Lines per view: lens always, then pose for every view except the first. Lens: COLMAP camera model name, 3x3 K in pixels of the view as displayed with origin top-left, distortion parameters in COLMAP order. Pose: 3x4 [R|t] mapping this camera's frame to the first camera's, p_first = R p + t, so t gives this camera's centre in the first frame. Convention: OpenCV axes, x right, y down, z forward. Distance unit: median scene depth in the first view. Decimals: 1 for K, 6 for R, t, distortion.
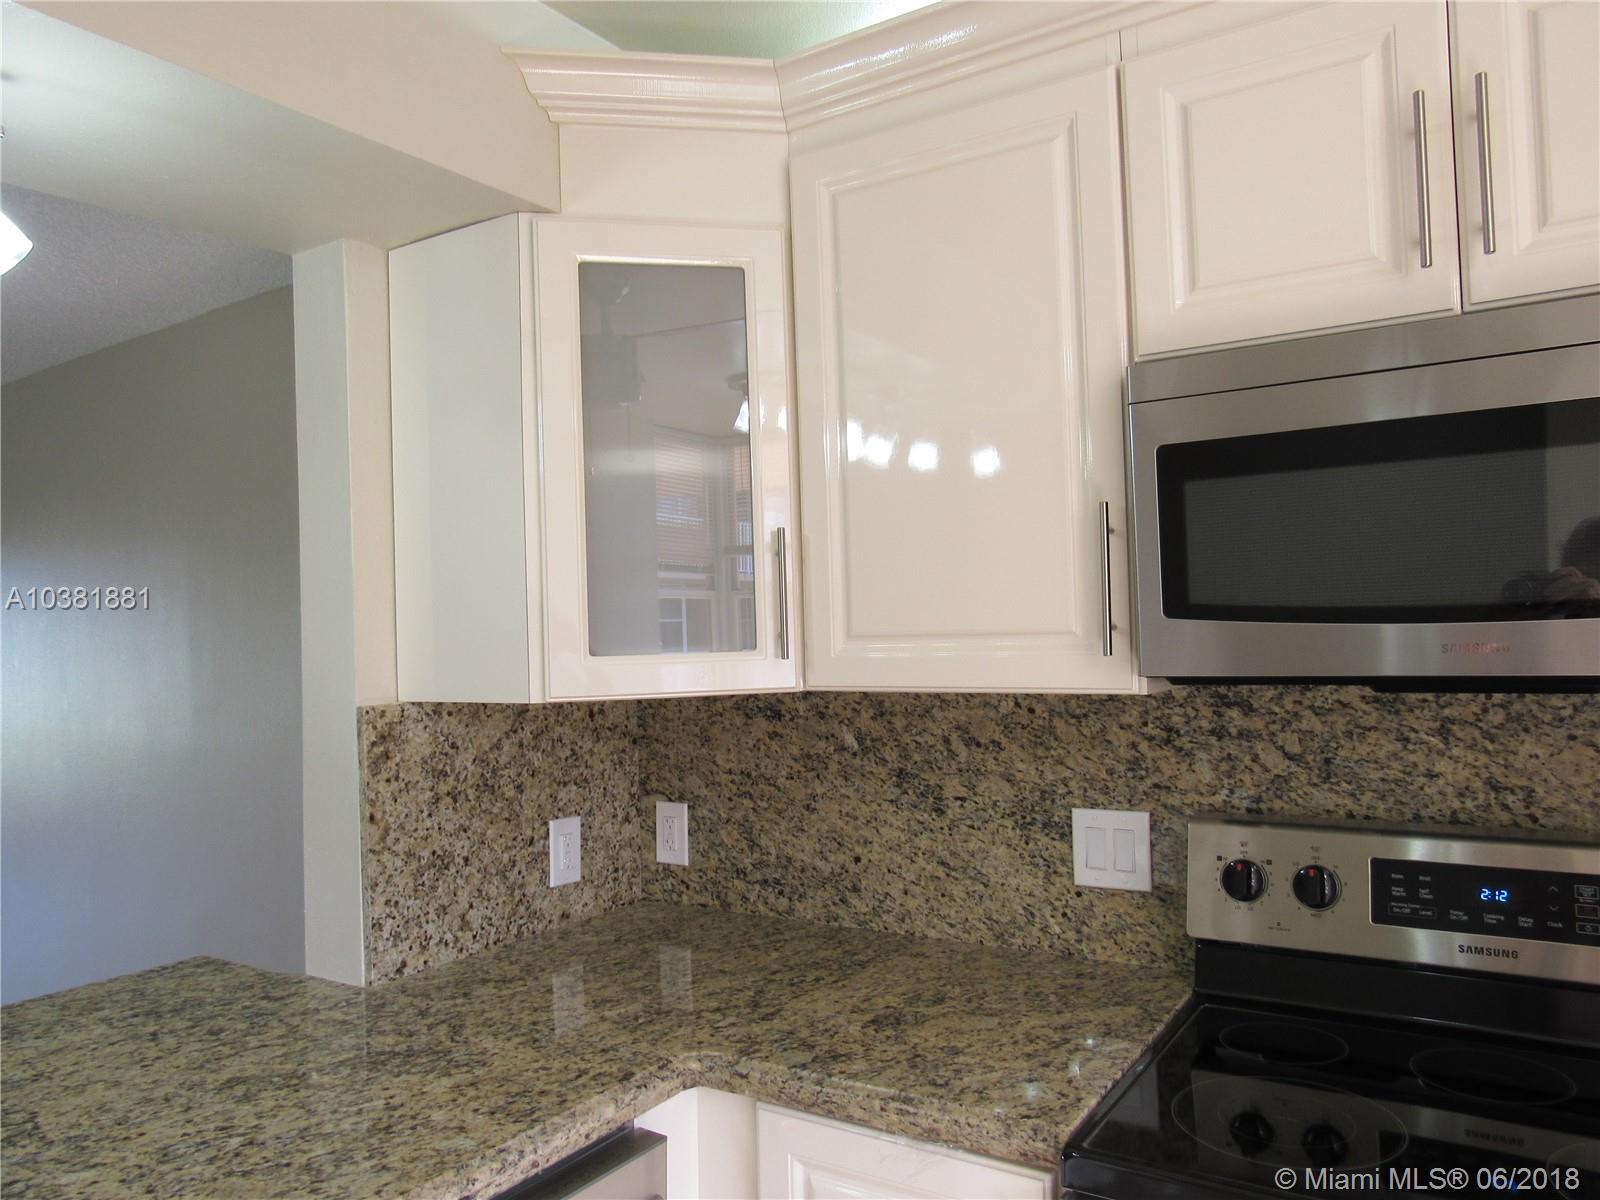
lens RADIAL K [[1137.7, 0, 800.0], [0, 1137.7, 600.0], [0, 0, 1]] dist [-0.016958, 0.002082]
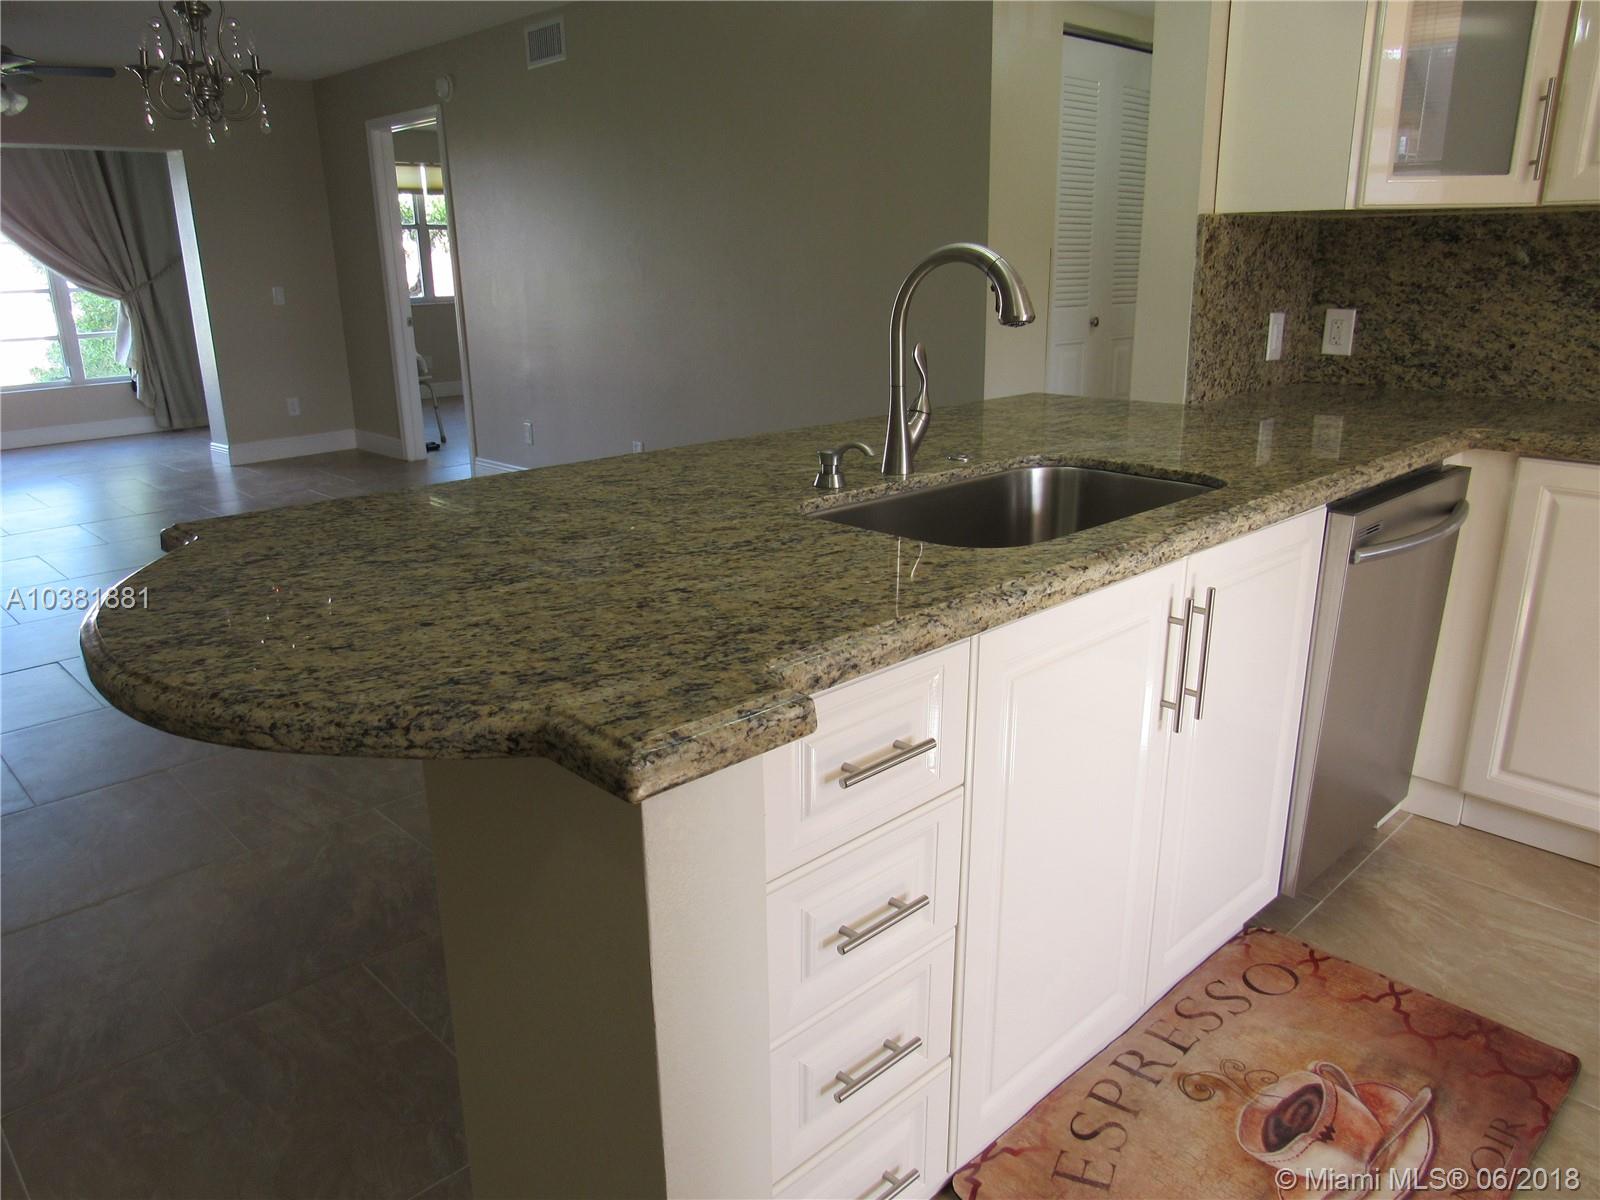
lens RADIAL K [[1137.7, 0, 800.0], [0, 1137.7, 600.0], [0, 0, 1]] dist [-0.016958, 0.002082]
pose [[0.975544, 0.079231, -0.205028, -0.474986], [-0.009746, 0.947449, 0.319758, 0.088708], [0.219588, -0.309940, 0.925050, -0.535726]]
